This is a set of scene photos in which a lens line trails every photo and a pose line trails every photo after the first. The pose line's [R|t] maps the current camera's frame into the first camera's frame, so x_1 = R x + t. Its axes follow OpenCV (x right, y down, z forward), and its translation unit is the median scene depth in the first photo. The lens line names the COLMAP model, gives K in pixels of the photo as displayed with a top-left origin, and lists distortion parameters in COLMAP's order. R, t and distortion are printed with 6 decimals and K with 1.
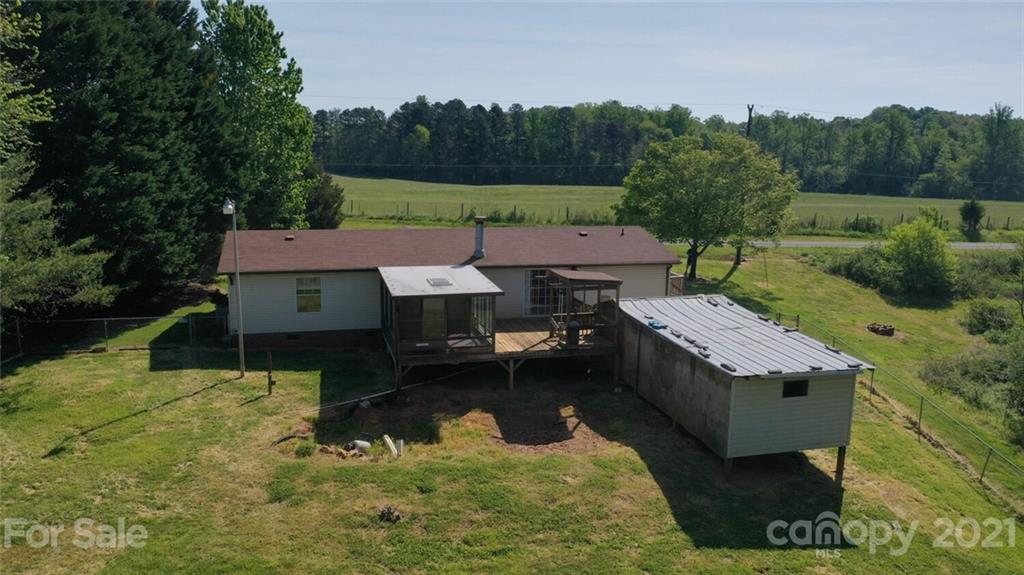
lens RADIAL K [[796.7, 0, 512.0], [0, 796.7, 287.5], [0, 0, 1]] dist [-0.012579, -0.007360]
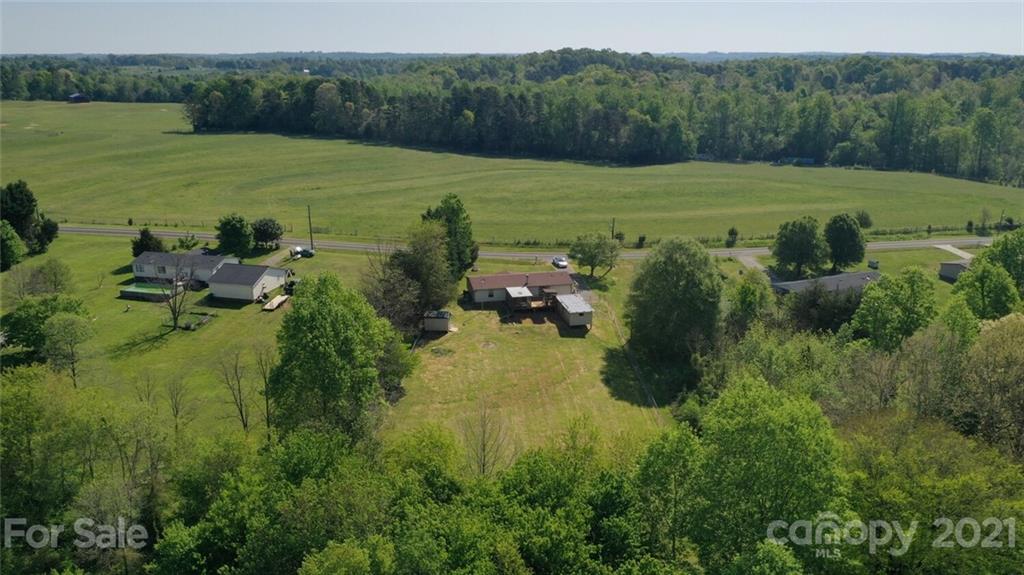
lens RADIAL K [[831.7, 0, 512.0], [0, 831.7, 287.5], [0, 0, 1]] dist [-0.000634, -0.001257]
pose [[0.999582, -0.004342, -0.028595, 0.007976], [0.007688, 0.992991, 0.117941, -0.702862], [0.027883, -0.118111, 0.992609, -4.481425]]
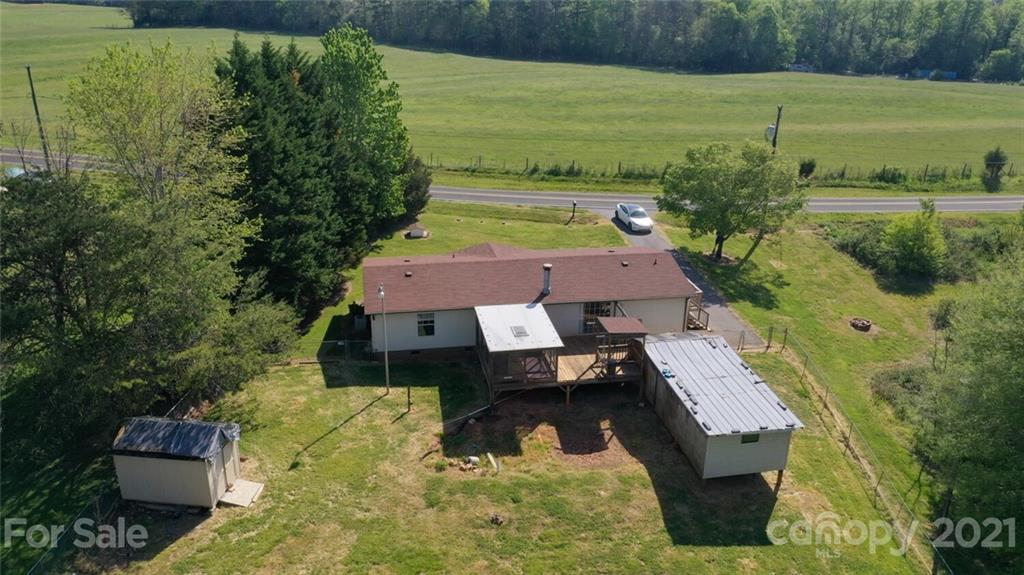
lens RADIAL K [[796.7, 0, 512.0], [0, 796.7, 287.5], [0, 0, 1]] dist [-0.012579, -0.007360]
pose [[0.997553, 0.024199, -0.065590, -0.012998], [-0.011082, 0.981057, 0.193404, -0.389073], [0.069028, -0.192204, 0.978924, -0.427852]]
